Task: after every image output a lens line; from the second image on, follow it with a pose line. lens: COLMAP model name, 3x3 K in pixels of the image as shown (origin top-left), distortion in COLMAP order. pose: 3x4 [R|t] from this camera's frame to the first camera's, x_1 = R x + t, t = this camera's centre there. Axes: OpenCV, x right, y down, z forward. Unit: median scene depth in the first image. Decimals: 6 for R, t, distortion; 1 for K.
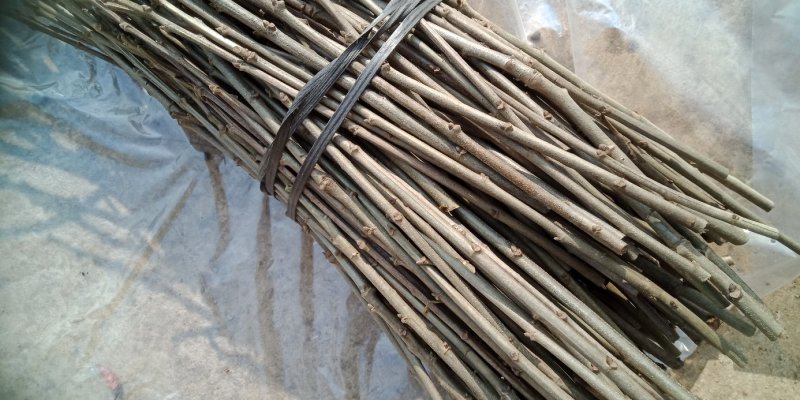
lens RADIAL K [[602.5, 0, 400.0], [0, 602.5, 200.0], [0, 0, 1]] dist [-0.005569, -0.006563]
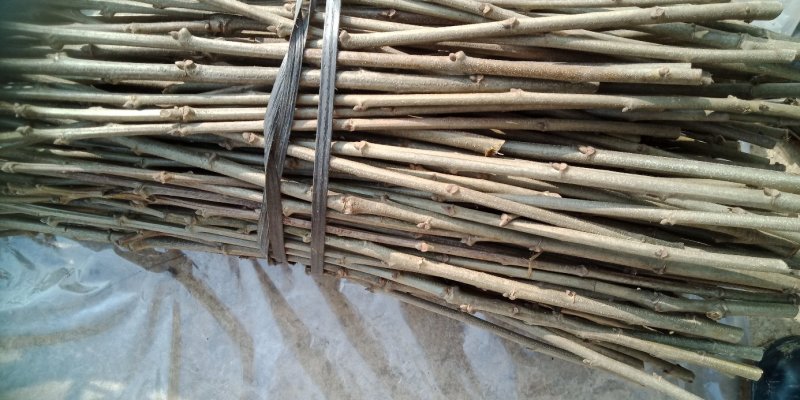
lens RADIAL K [[602.5, 0, 400.0], [0, 602.5, 200.0], [0, 0, 1]] dist [-0.005569, -0.006563]
pose [[0.833628, -0.533349, 0.143538, -0.178781], [0.534854, 0.844369, 0.031168, -0.022330], [-0.137822, 0.050789, 0.989154, 0.201943]]
